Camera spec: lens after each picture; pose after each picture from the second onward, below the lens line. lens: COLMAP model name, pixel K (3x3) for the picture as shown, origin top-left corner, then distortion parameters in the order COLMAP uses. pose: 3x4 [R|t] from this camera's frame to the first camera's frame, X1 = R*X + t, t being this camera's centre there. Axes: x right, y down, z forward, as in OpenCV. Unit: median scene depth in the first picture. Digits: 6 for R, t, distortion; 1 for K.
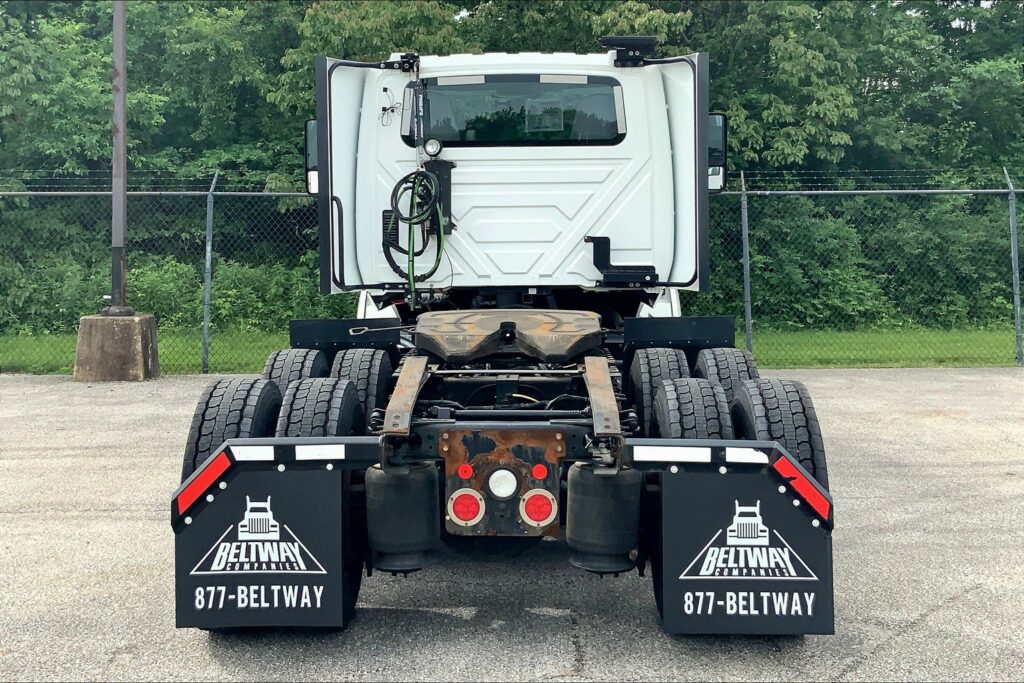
lens RADIAL K [[1179.2, 0, 494.1], [0, 1179.2, 293.4], [0, 0, 1]] dist [0.100494, -0.034405]
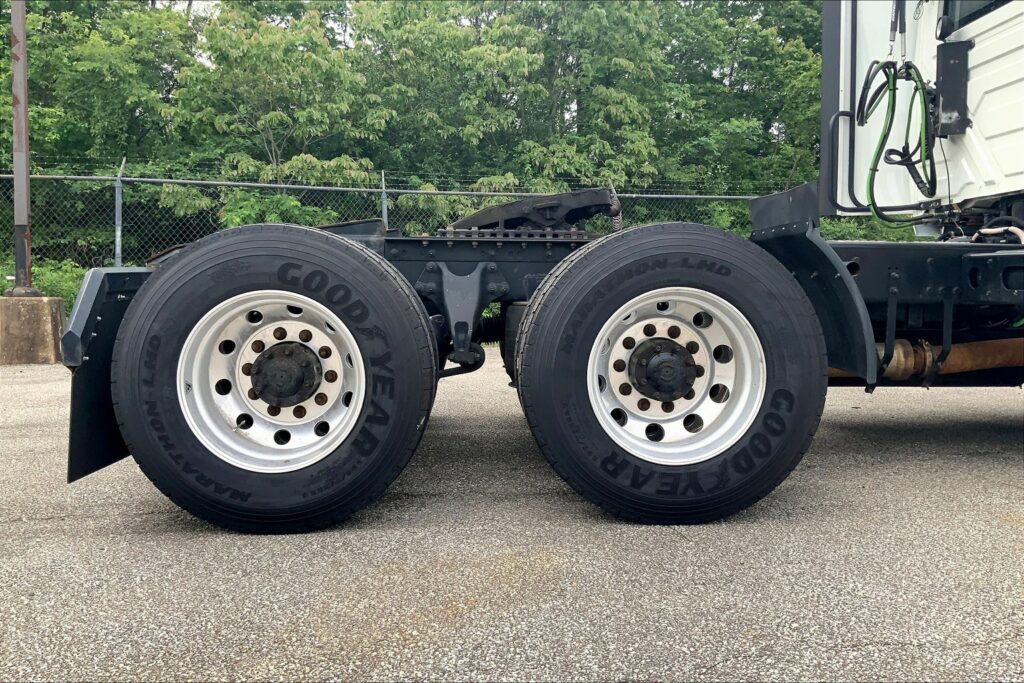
lens RADIAL K [[834.2, 0, 504.2], [0, 834.2, 338.3], [0, 0, 1]] dist [0.031559, -0.009588]
pose [[0.974100, -0.012499, 0.225773, -0.210077], [0.007024, 0.999662, 0.025034, 0.086567], [-0.226010, -0.022800, 0.973858, 0.571153]]
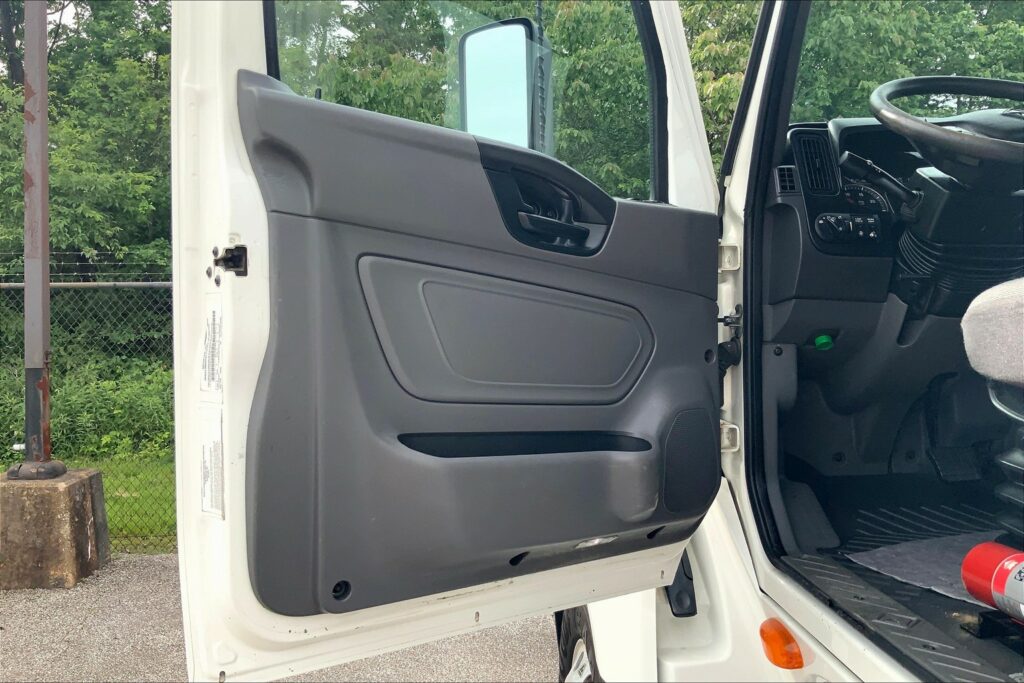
lens RADIAL K [[889.0, 0, 512.0], [0, 889.0, 341.5], [0, 0, 1]] dist [0.025152, -0.008742]
pose [[0.996707, -0.006529, 0.080829, -0.237183], [0.009101, 0.999462, -0.031498, -0.080829], [-0.080580, 0.032130, 0.996230, 1.160629]]
